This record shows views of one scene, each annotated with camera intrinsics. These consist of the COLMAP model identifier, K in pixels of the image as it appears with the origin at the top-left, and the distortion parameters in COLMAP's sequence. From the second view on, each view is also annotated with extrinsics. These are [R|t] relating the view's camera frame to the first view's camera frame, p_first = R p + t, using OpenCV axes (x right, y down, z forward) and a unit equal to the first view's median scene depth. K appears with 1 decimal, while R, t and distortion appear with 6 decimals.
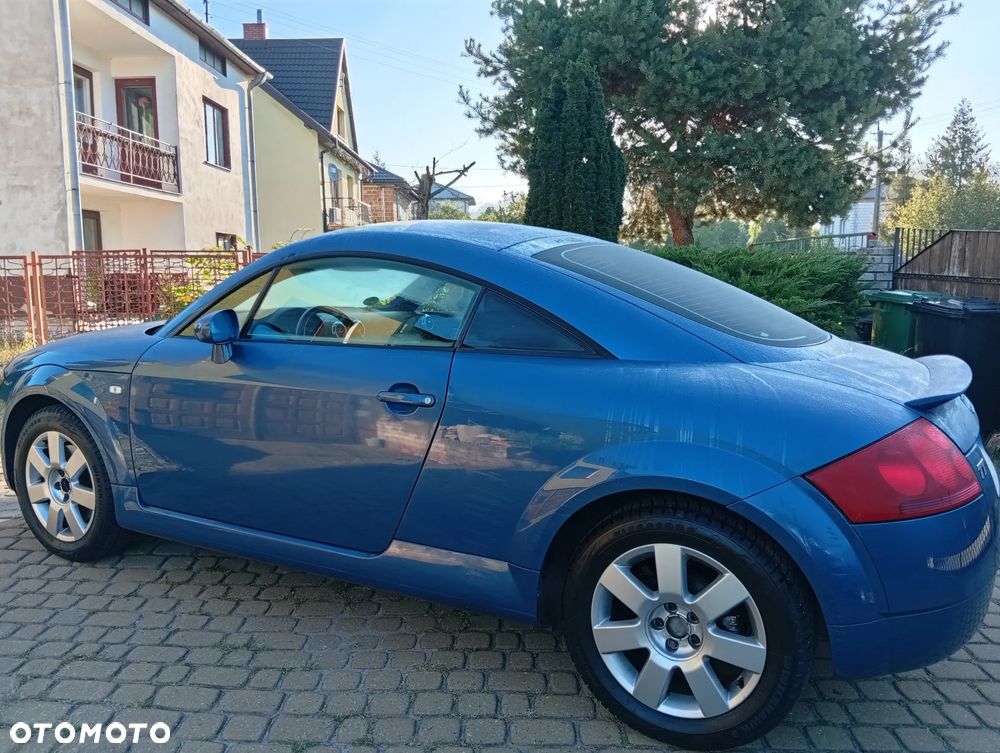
lens RADIAL K [[789.7, 0, 498.5], [0, 789.7, 377.1], [0, 0, 1]] dist [-0.034564, 0.003814]
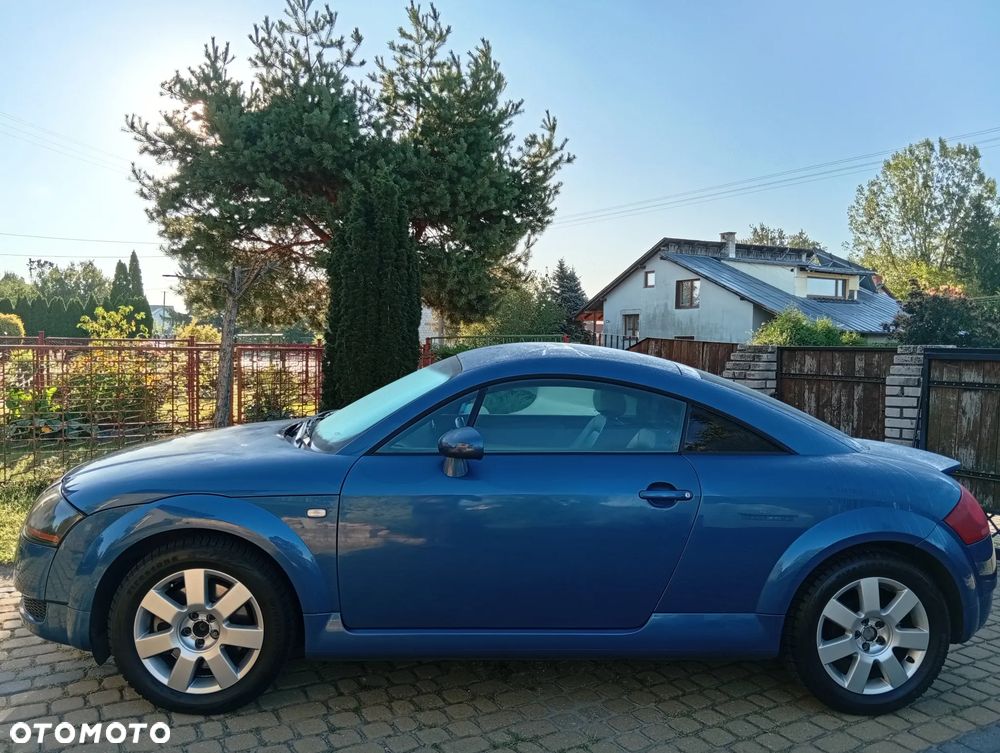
lens RADIAL K [[782.0, 0, 492.1], [0, 782.0, 382.3], [0, 0, 1]] dist [0.084911, -0.197725]
pose [[0.849842, -0.006032, 0.527004, -0.791652], [0.057452, 0.995036, -0.081258, -0.050597], [-0.523898, 0.099334, 0.845969, 0.046264]]
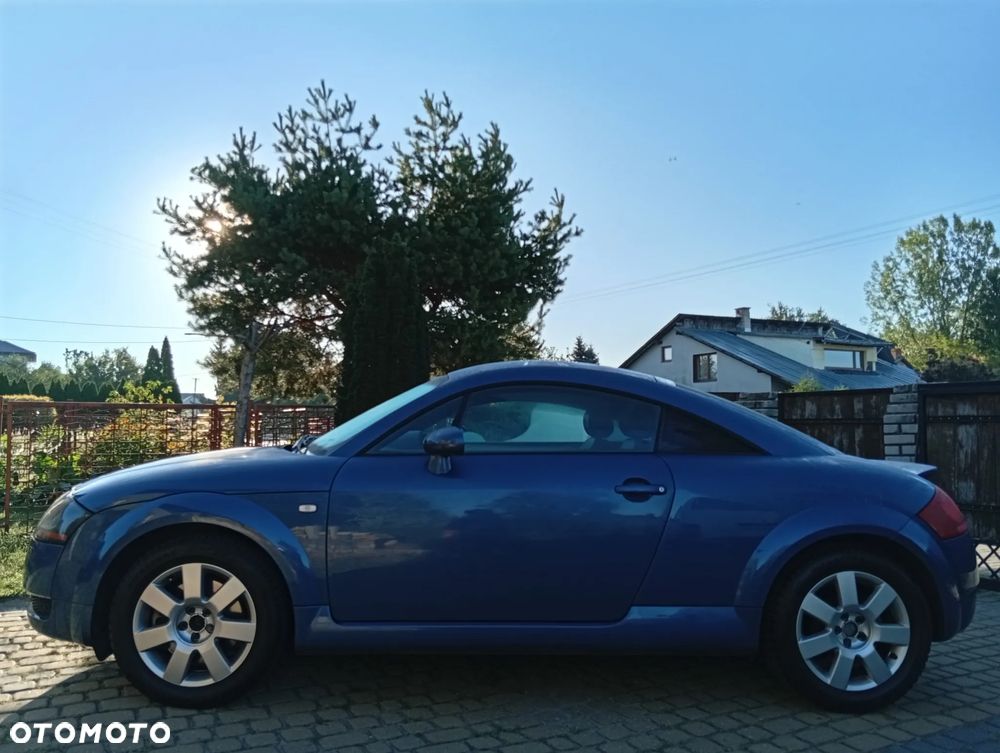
lens RADIAL K [[773.6, 0, 491.0], [0, 773.6, 380.5], [0, 0, 1]] dist [0.100527, -0.204050]
pose [[0.866071, 0.035193, 0.498681, -0.772231], [0.068625, 0.979707, -0.188323, 0.059338], [-0.495189, 0.197323, 0.846080, -0.014704]]
